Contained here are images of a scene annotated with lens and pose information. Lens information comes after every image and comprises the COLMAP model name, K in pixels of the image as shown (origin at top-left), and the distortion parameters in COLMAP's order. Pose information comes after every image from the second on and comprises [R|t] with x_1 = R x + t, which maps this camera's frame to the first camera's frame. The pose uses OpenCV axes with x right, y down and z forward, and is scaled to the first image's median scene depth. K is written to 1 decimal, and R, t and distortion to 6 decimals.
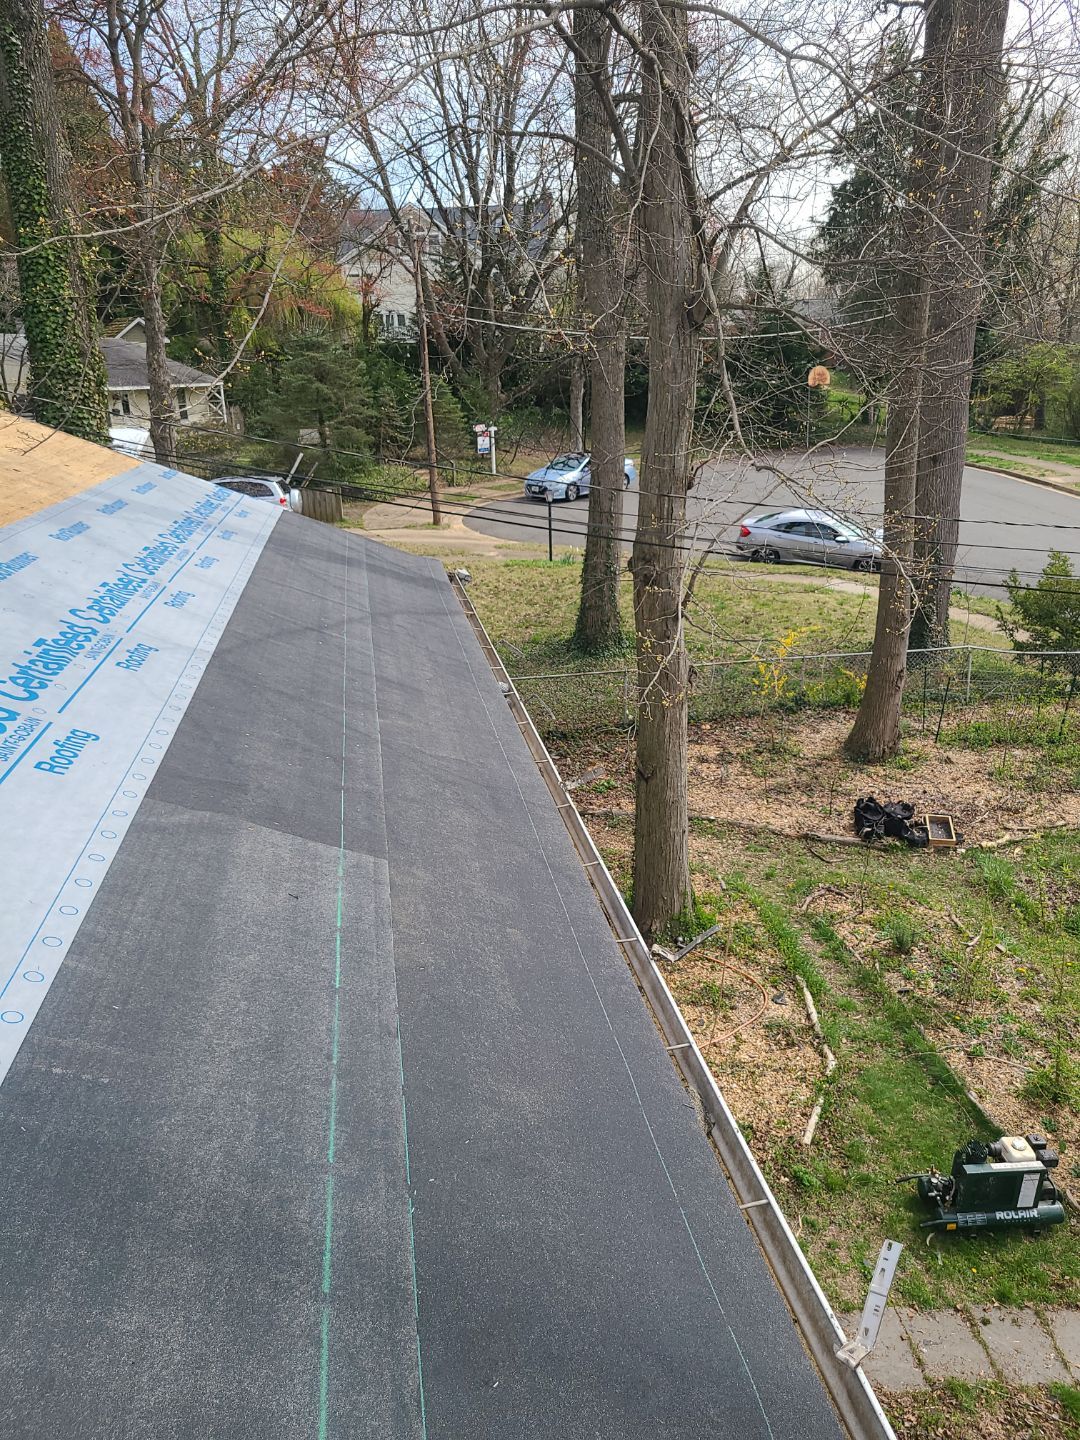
lens RADIAL K [[1052.4, 0, 573.0], [0, 1052.4, 725.1], [0, 0, 1]] dist [0.065380, -0.034816]
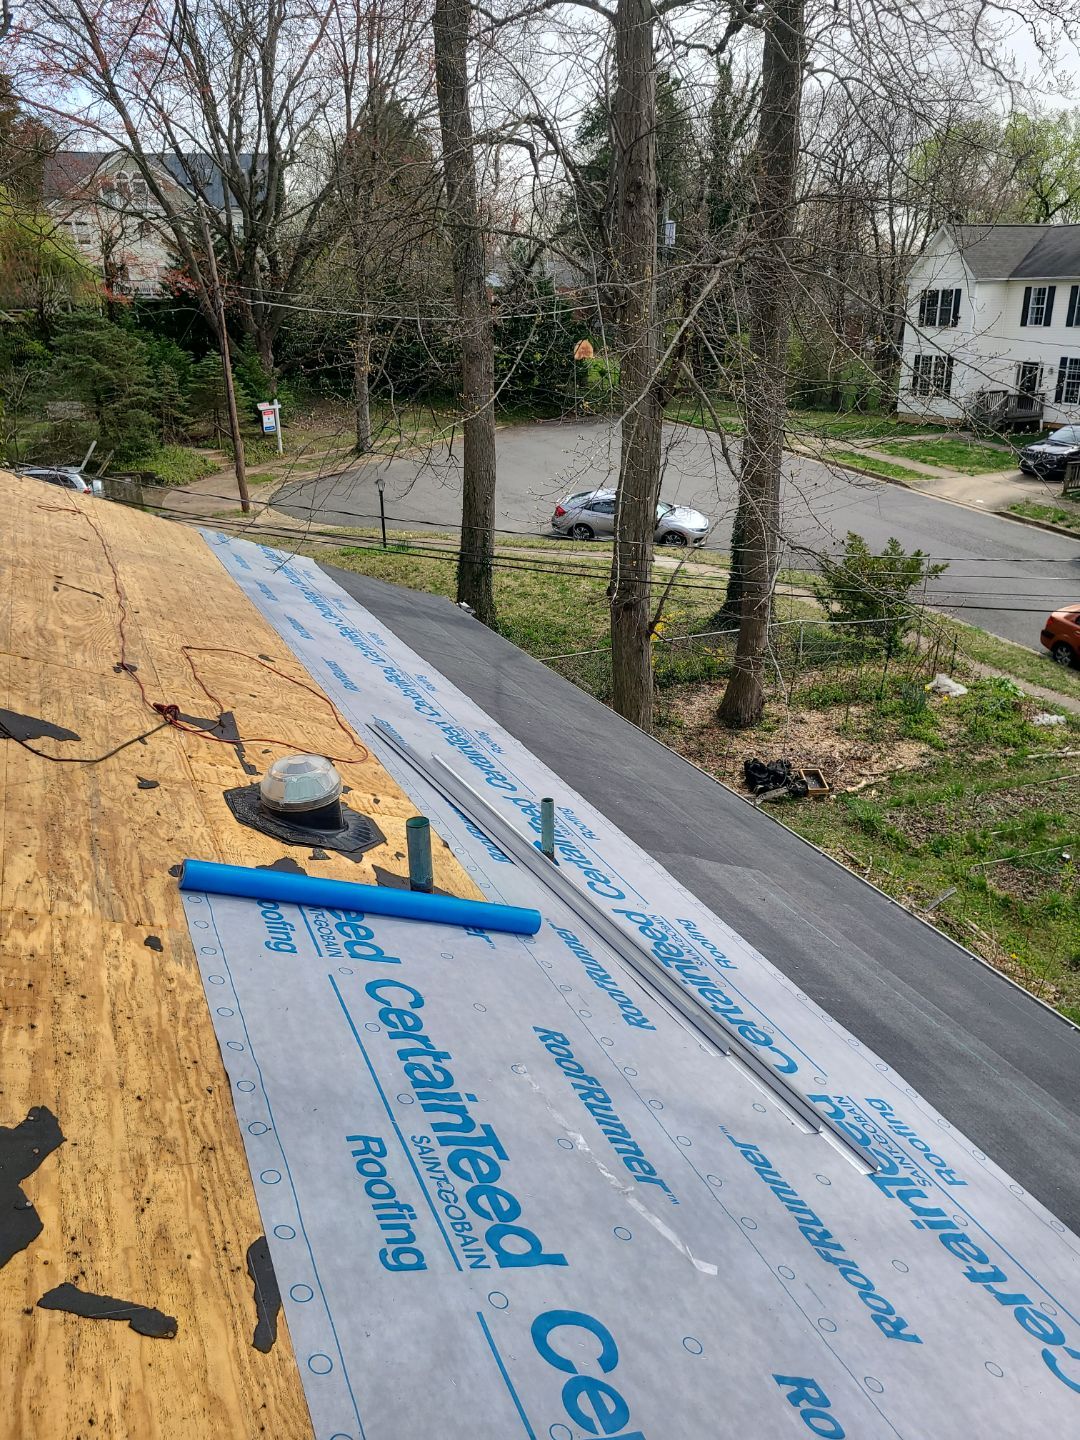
lens RADIAL K [[1066.5, 0, 569.2], [0, 1066.5, 715.6], [0, 0, 1]] dist [0.068474, -0.033749]
pose [[0.970769, -0.077679, 0.227097, -0.240808], [0.070770, 0.996752, 0.038422, -0.052034], [-0.229344, -0.021227, 0.973114, -0.148968]]
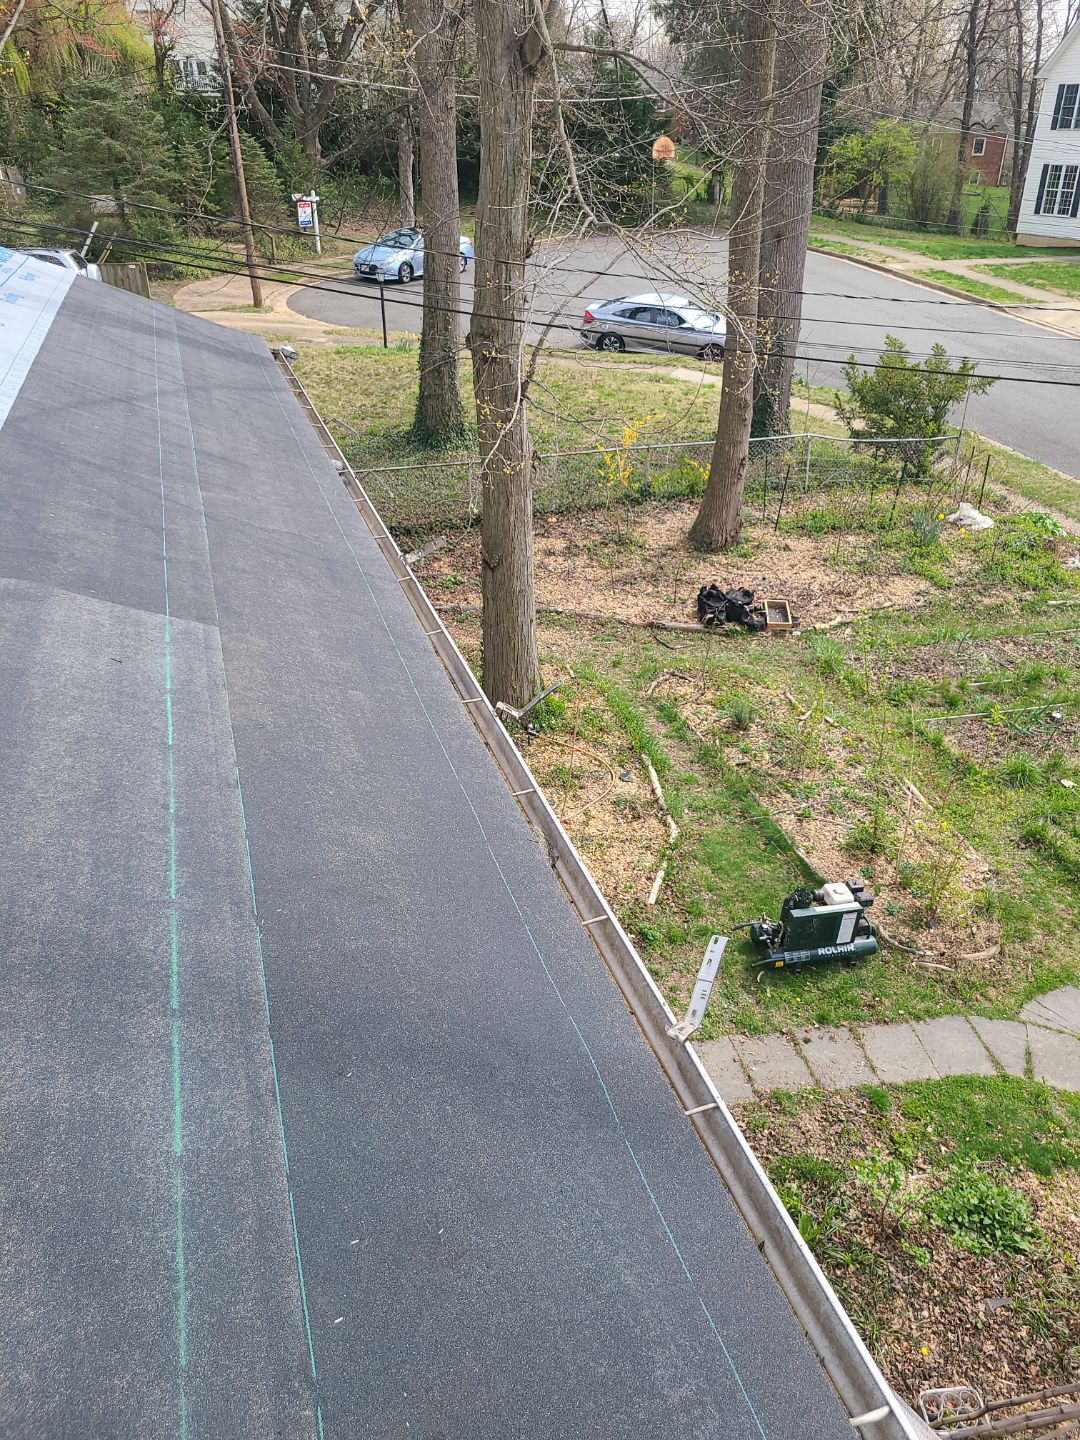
lens RADIAL K [[1060.5, 0, 561.0], [0, 1060.5, 692.9], [0, 0, 1]] dist [0.068339, -0.036500]
pose [[0.991163, -0.037878, 0.127125, 0.002687], [0.018341, 0.988292, 0.151468, 0.016936], [-0.131374, -0.147798, 0.980253, -0.000129]]
